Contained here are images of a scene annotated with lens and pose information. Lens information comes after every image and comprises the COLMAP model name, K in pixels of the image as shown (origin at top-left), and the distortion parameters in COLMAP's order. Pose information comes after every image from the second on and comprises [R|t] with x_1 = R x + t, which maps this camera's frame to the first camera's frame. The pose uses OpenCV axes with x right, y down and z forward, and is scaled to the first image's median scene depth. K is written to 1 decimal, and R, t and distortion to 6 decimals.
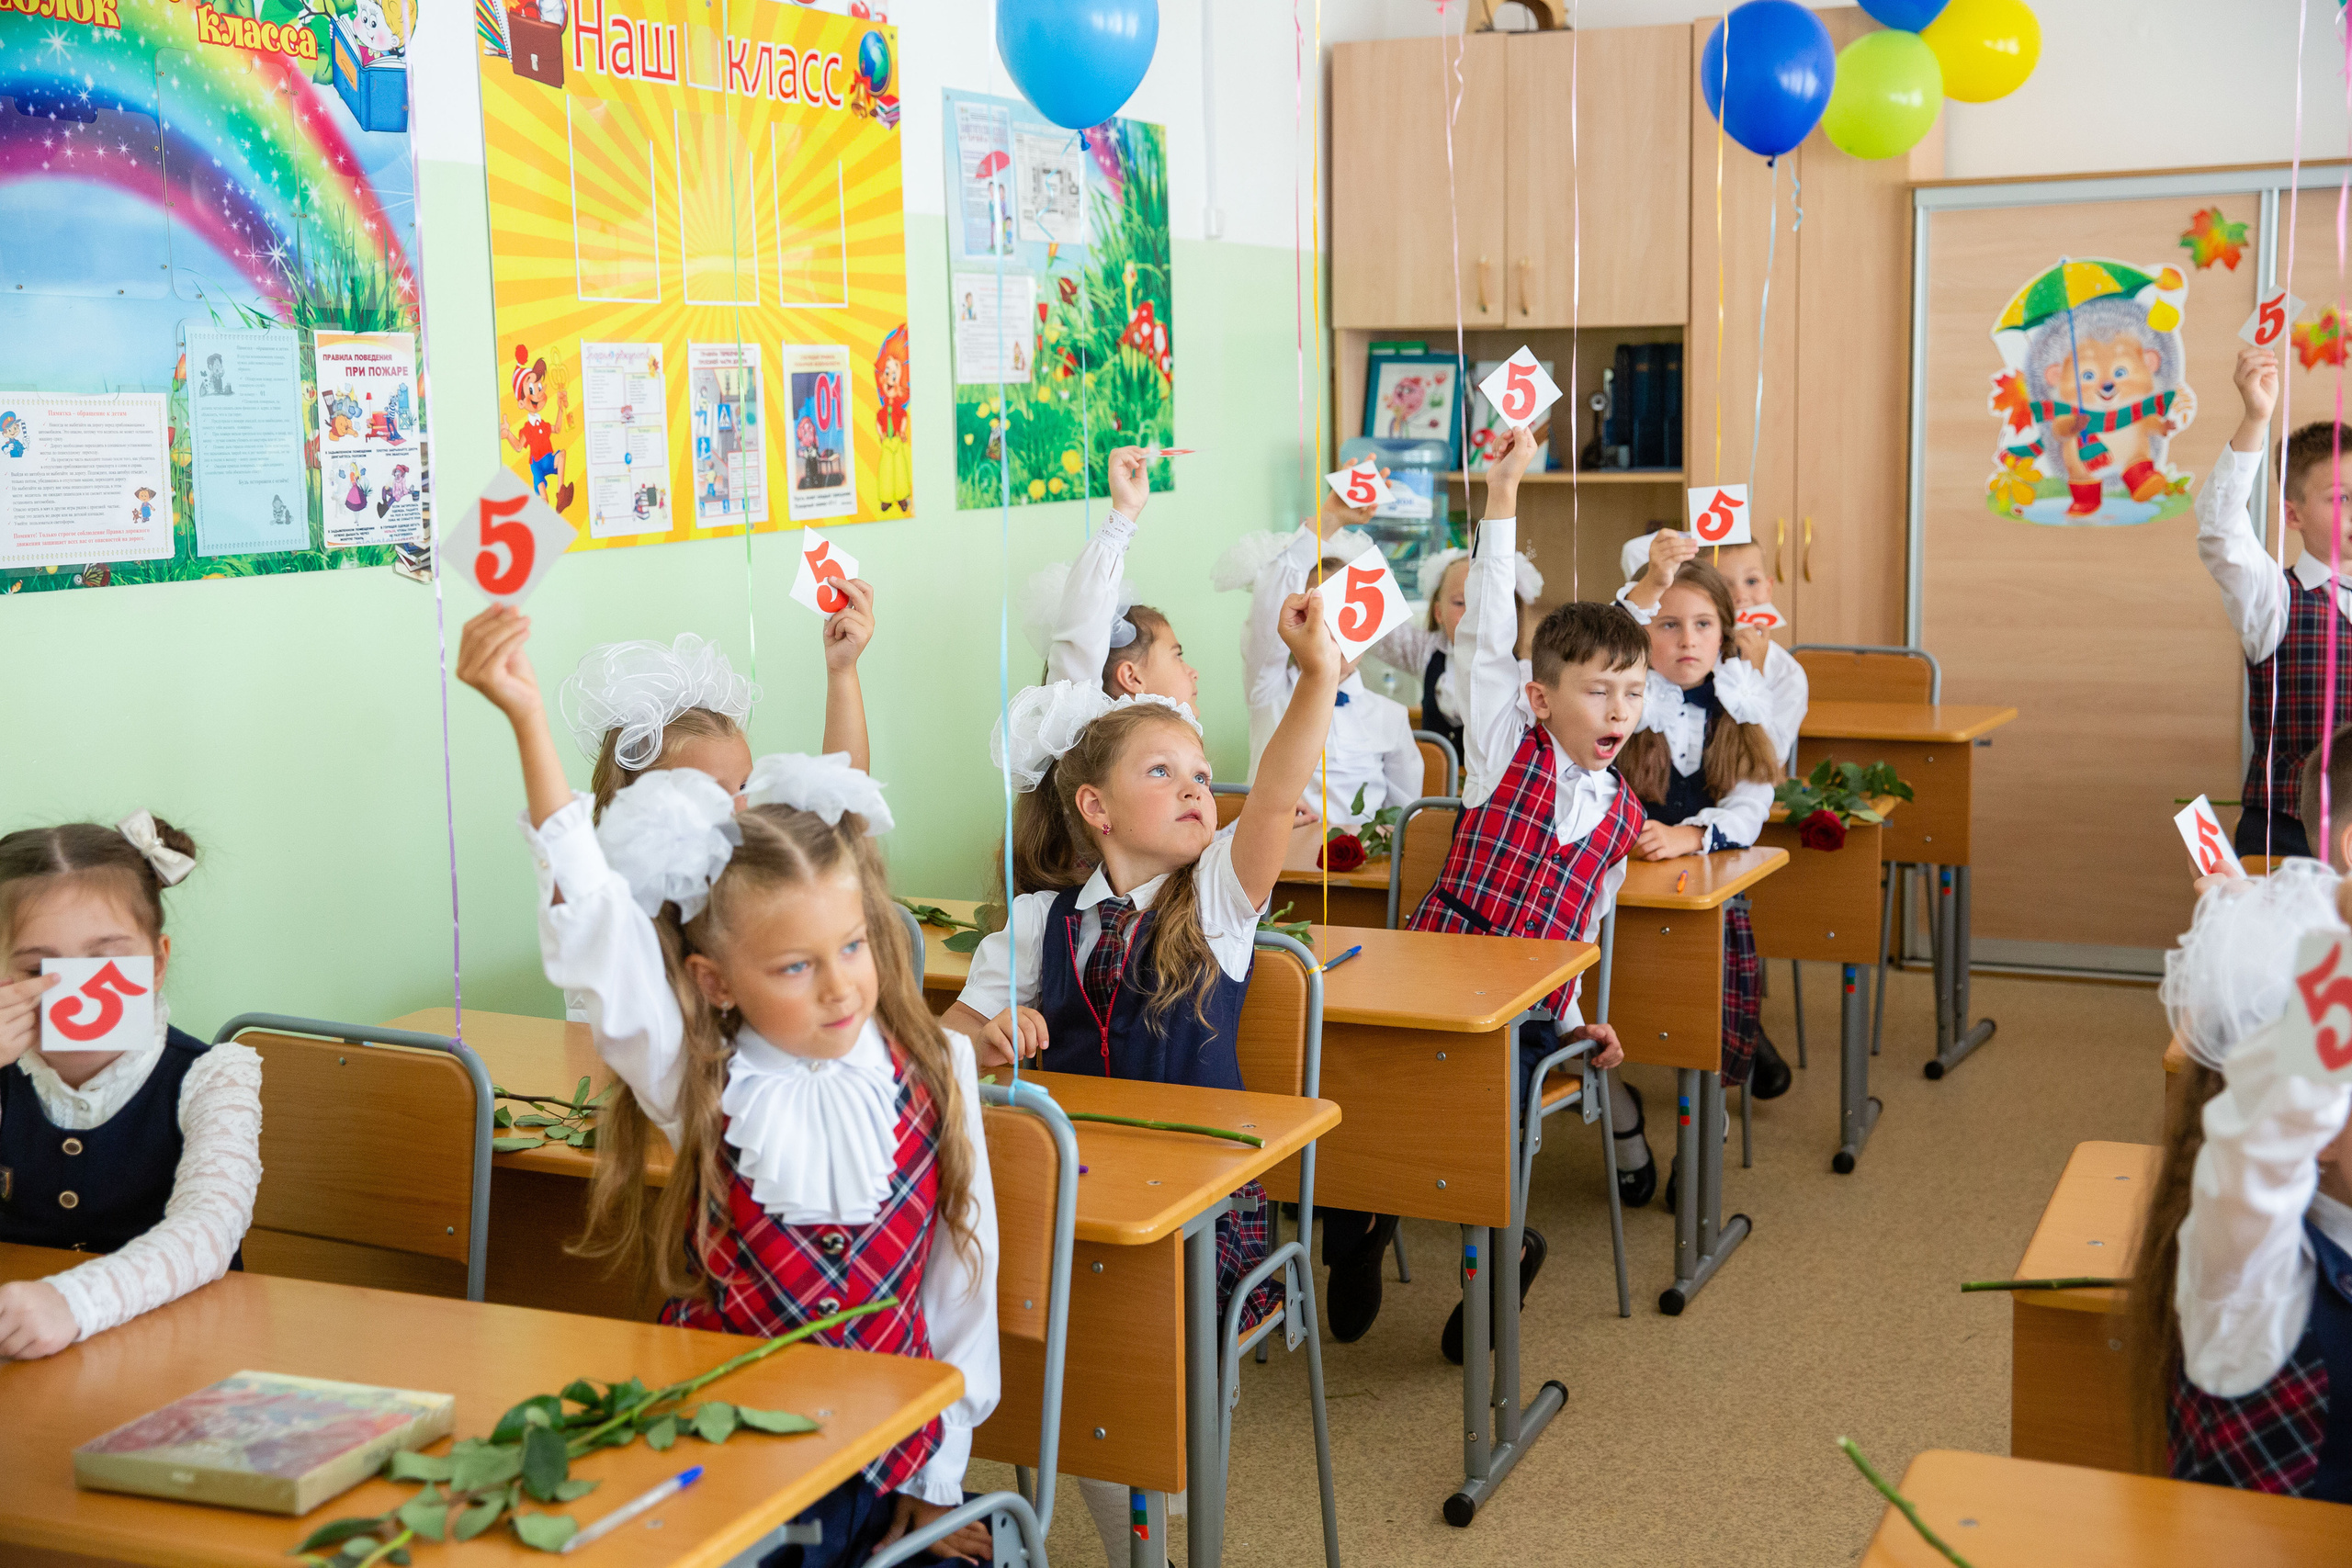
lens RADIAL K [[2851.7, 0, 1187.8], [0, 2851.7, 835.7], [0, 0, 1]] dist [0.099723, -0.065210]
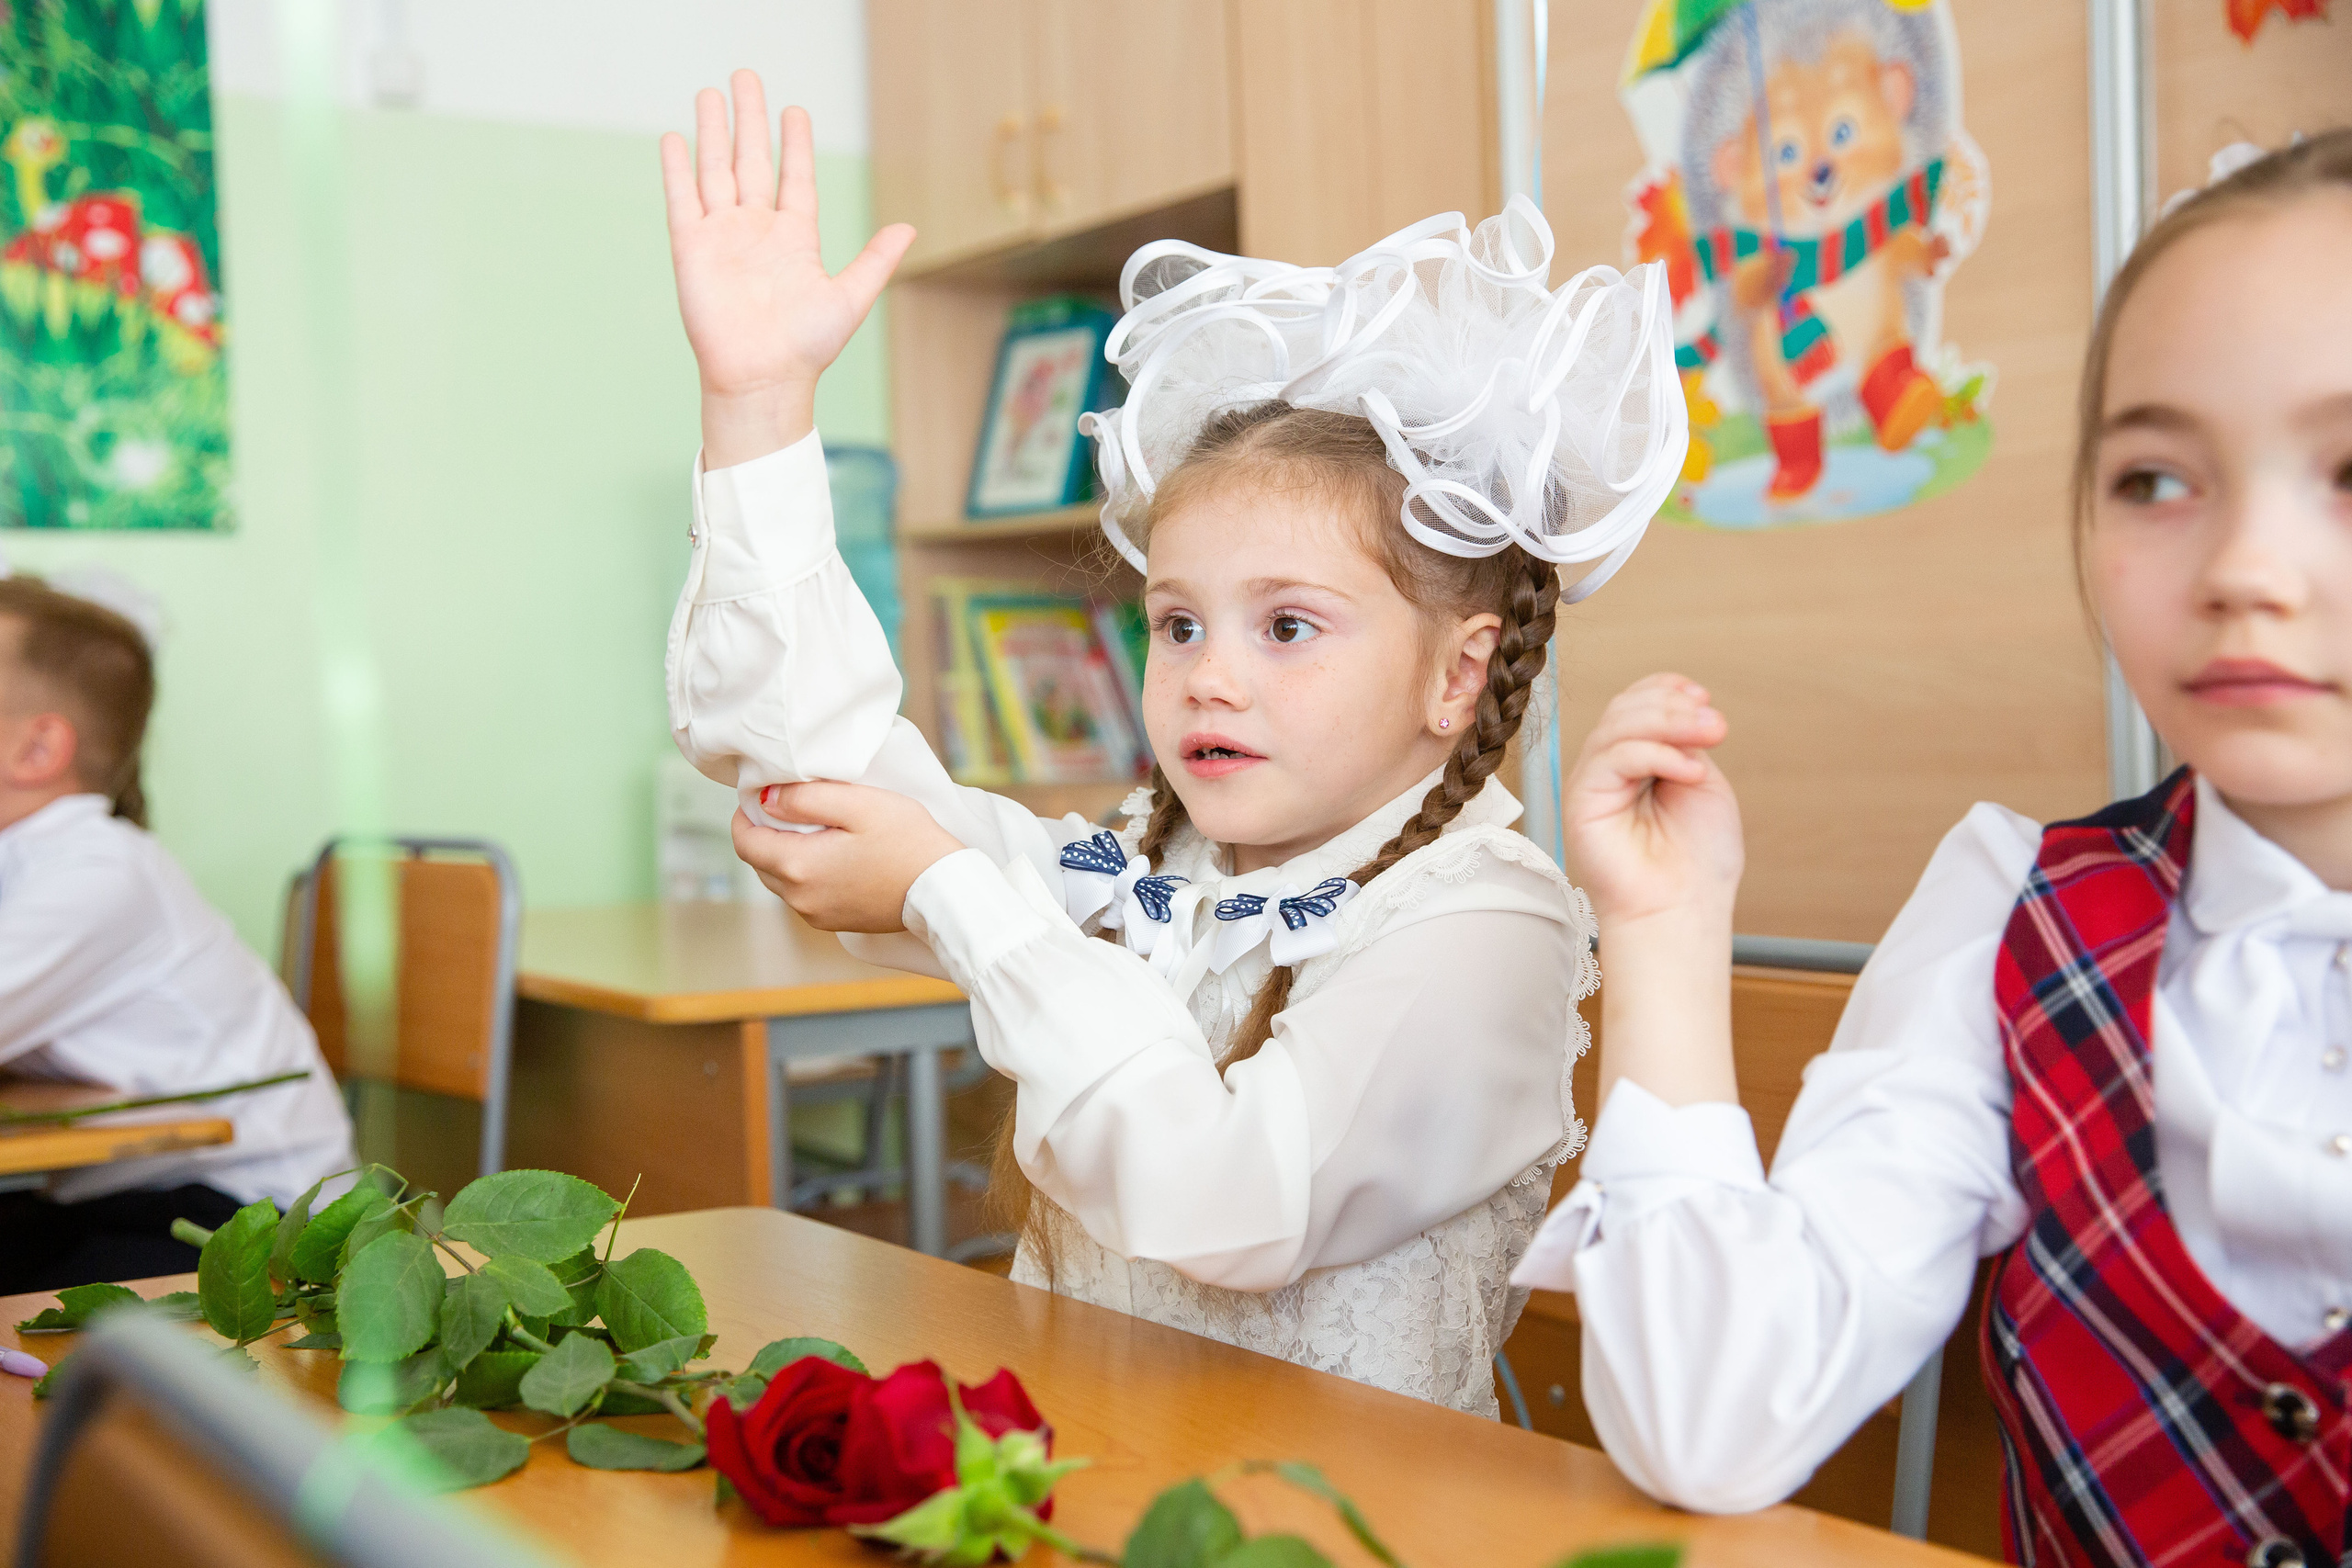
lens RADIAL K [[2851.7, 0, 1187.8], [0, 2851.7, 835.7], [0, 0, 1]] dist [0.099723, -0.065210]
pose [[0.847118, 0.006584, -0.531365, 0.561630], [-0.056827, 0.995312, -0.078264, -0.033849], [0.528358, 0.096494, 0.843520, 0.766564]]
